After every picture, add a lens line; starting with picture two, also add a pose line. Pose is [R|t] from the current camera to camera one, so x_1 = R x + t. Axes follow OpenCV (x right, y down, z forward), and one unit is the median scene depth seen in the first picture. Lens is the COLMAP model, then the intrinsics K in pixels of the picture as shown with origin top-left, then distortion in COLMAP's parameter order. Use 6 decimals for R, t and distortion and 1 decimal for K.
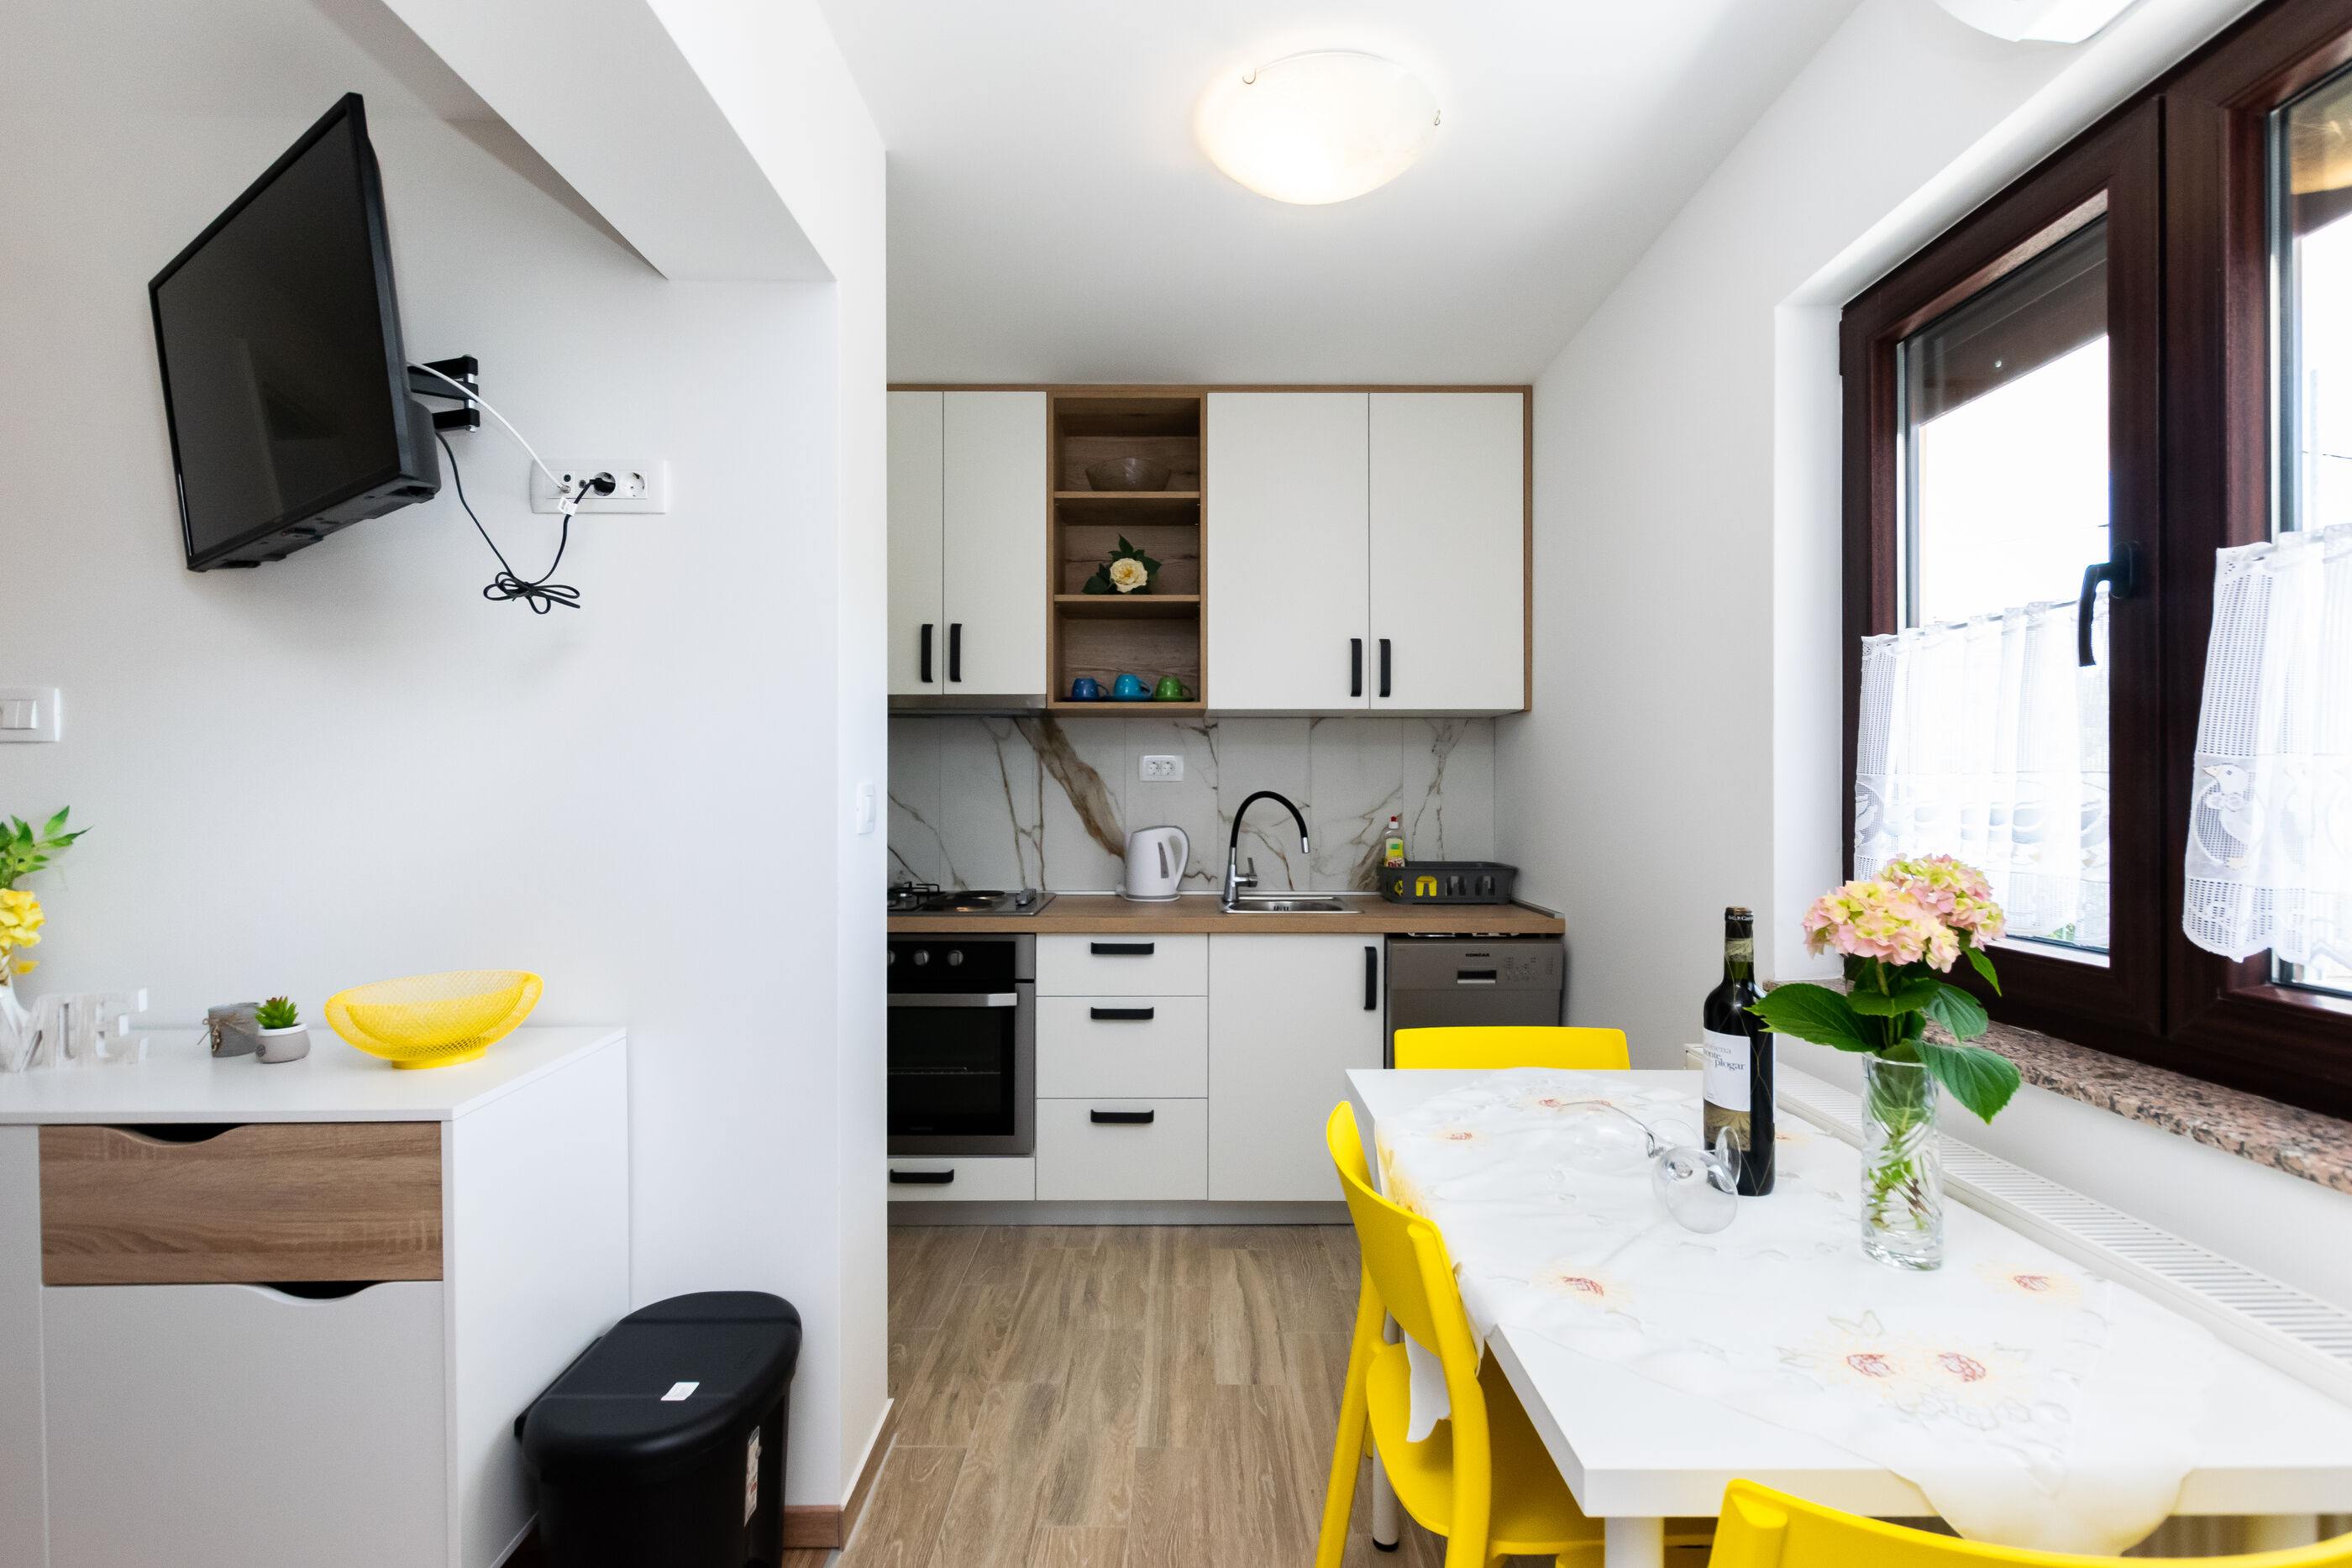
lens RADIAL K [[1051.2, 0, 1203.1], [0, 1051.2, 792.6], [0, 0, 1]] dist [0.001184, -0.000237]
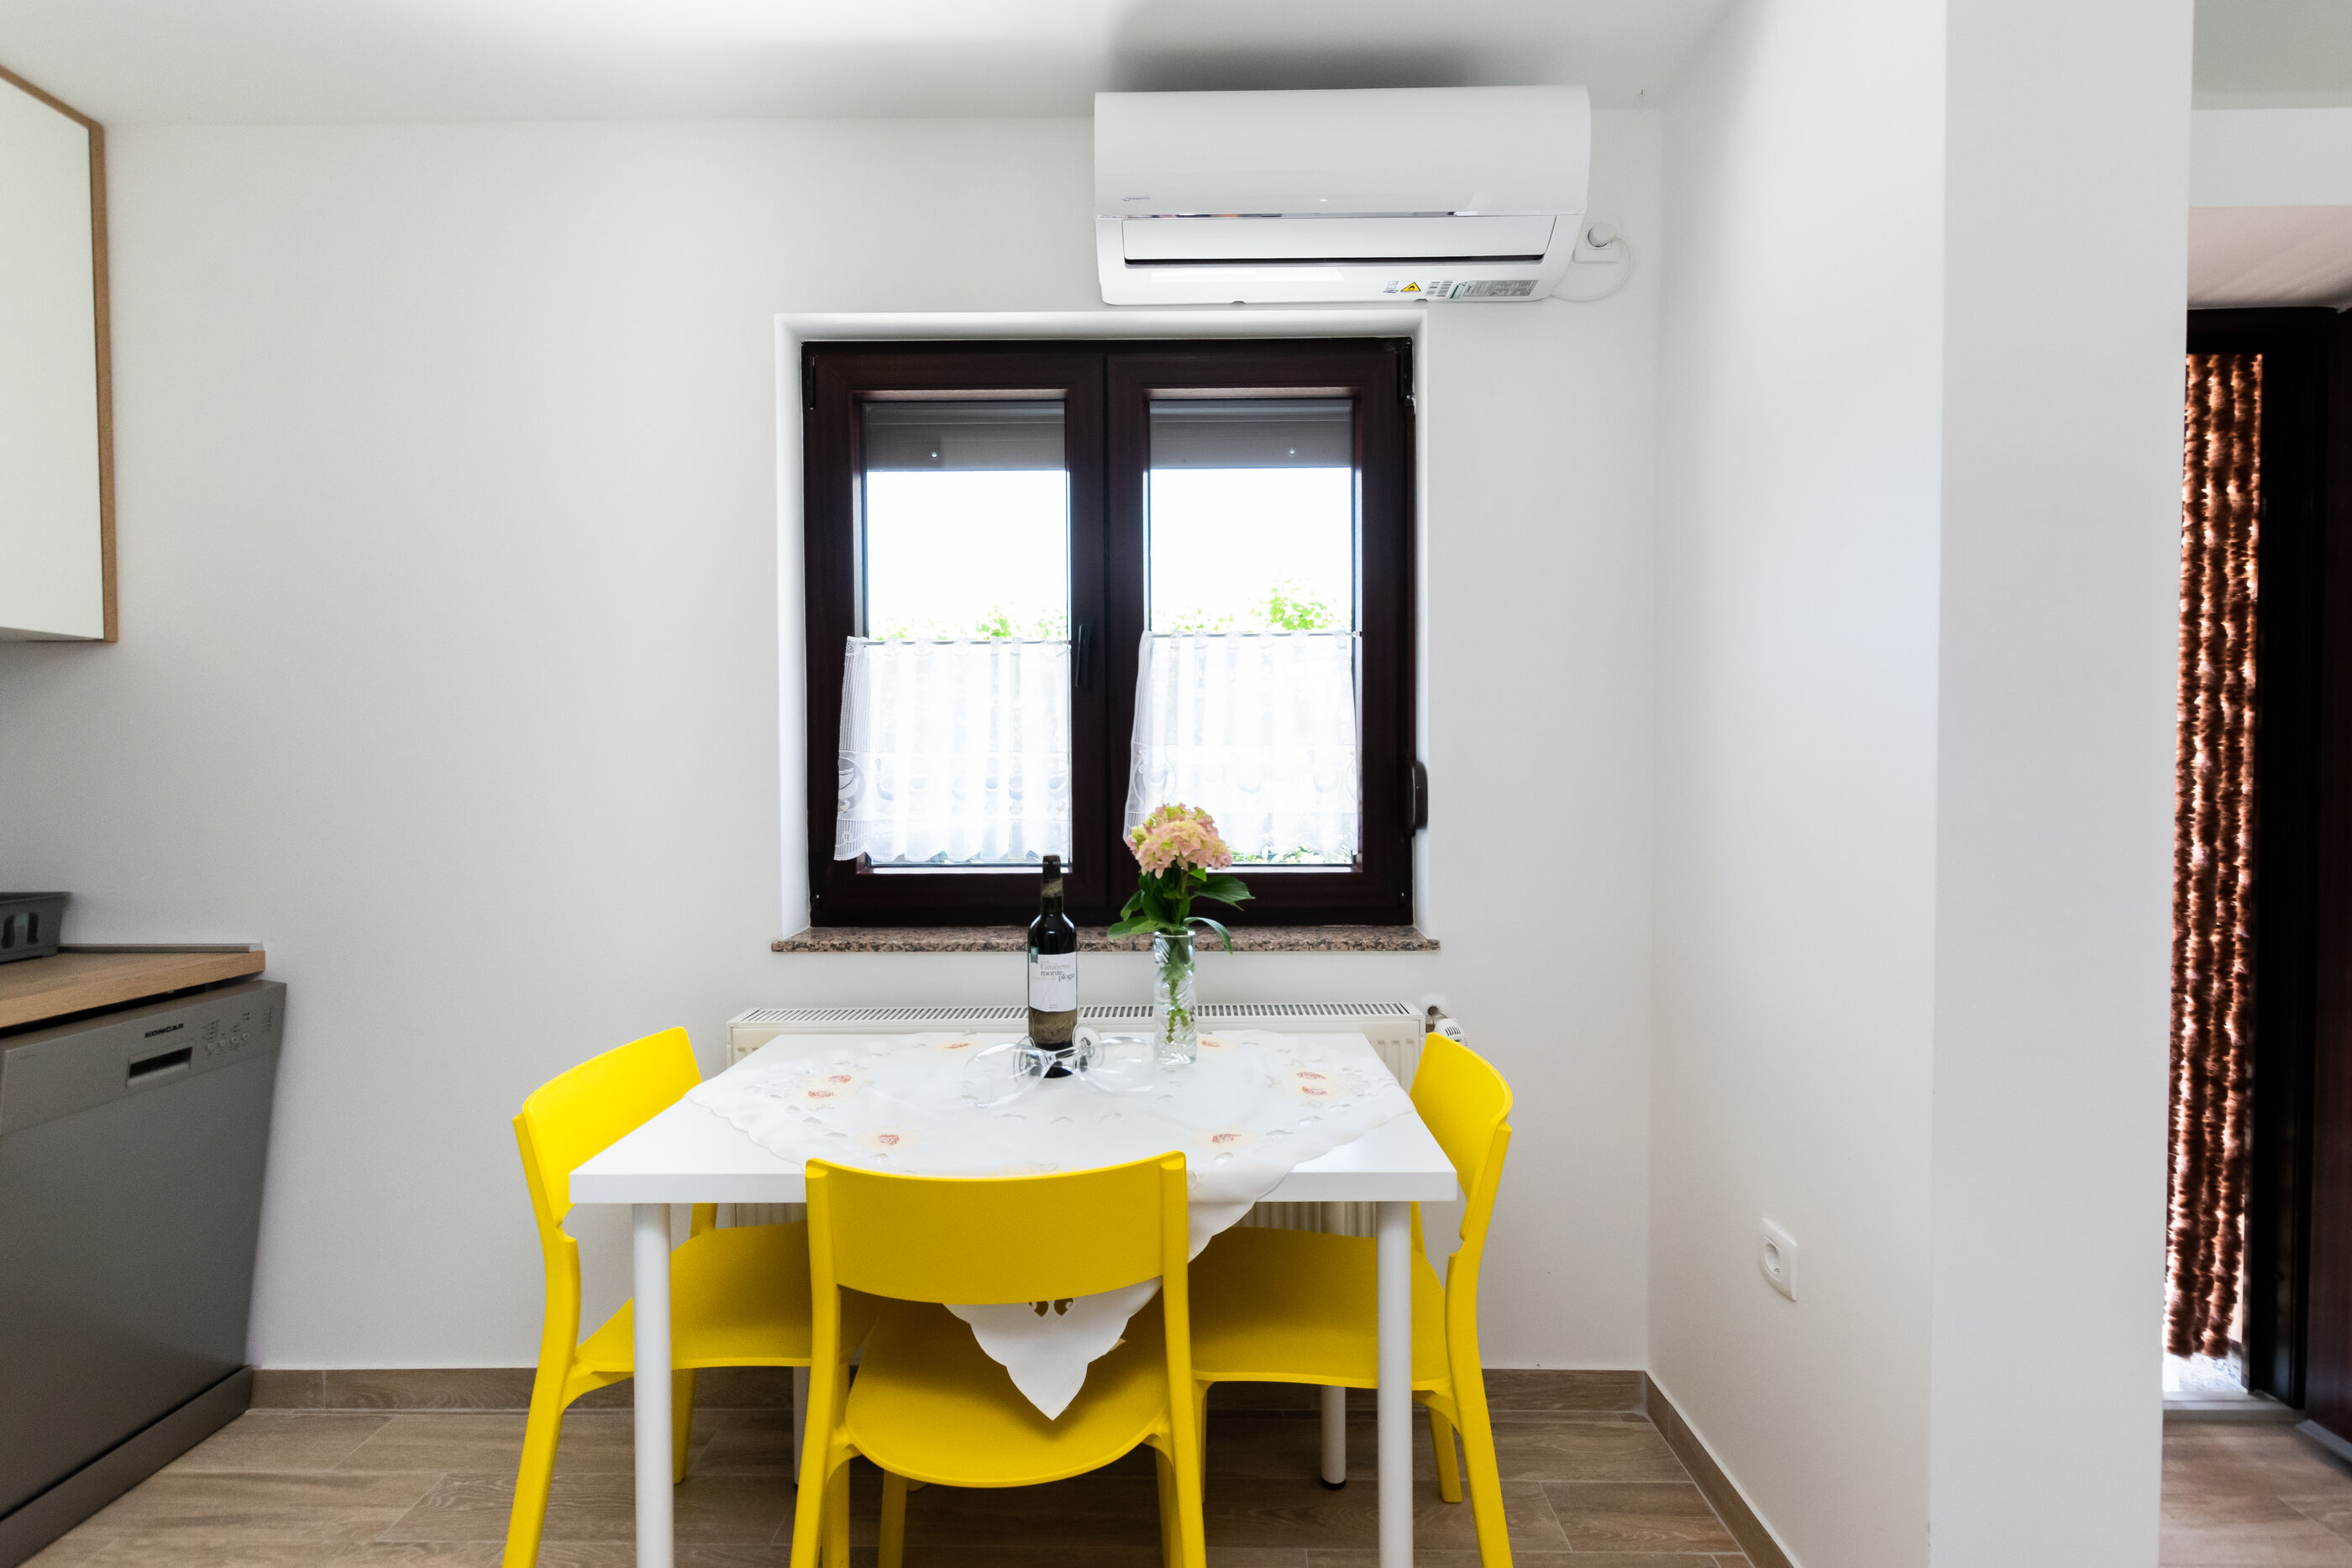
lens RADIAL K [[1012.9, 0, 1179.4], [0, 1012.9, 790.2], [0, 0, 1]] dist [0.001795, 0.000212]
pose [[0.006203, -0.022359, 0.999731, -0.699617], [0.006747, 0.999728, 0.022317, 0.003980], [-0.999958, 0.006607, 0.006352, 0.815990]]
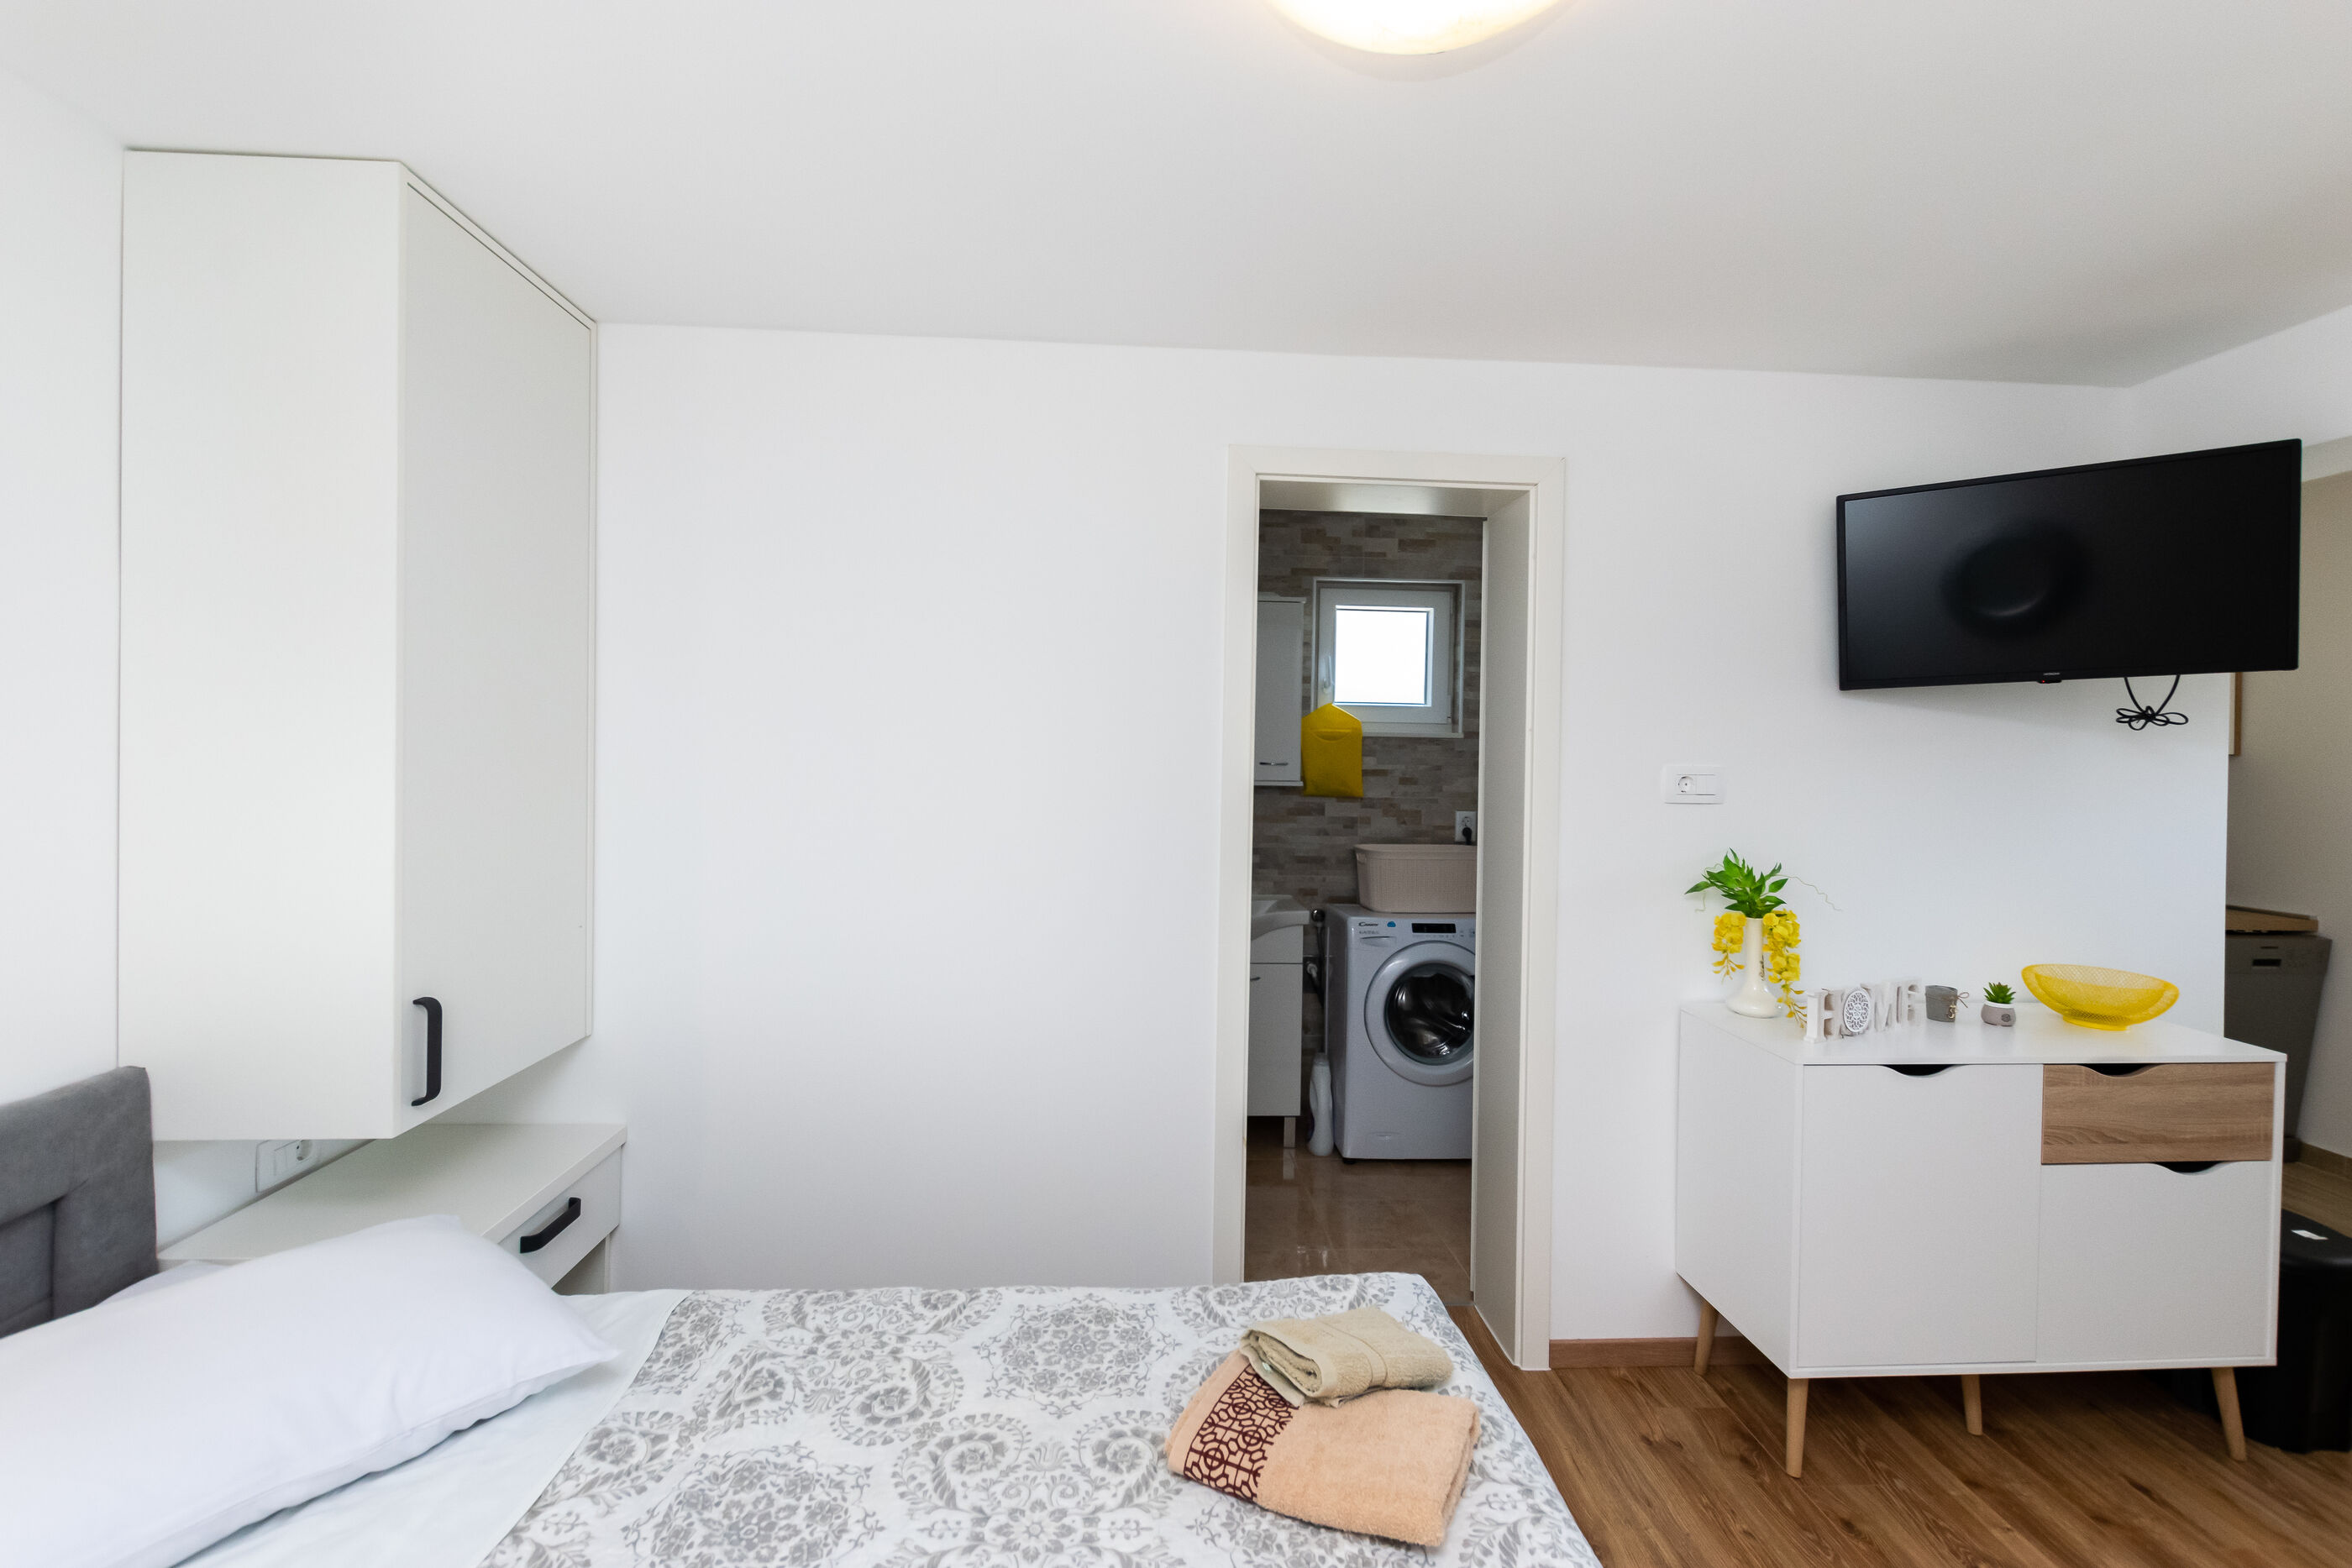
lens RADIAL K [[1029.1, 0, 1180.4], [0, 1029.1, 760.0], [0, 0, 1]] dist [0.010676, -0.004511]
pose [[0.998292, 0.017023, 0.055891, -2.514527], [-0.016982, 0.999855, -0.001210, -0.125597], [-0.055903, 0.000259, 0.998436, -0.507972]]
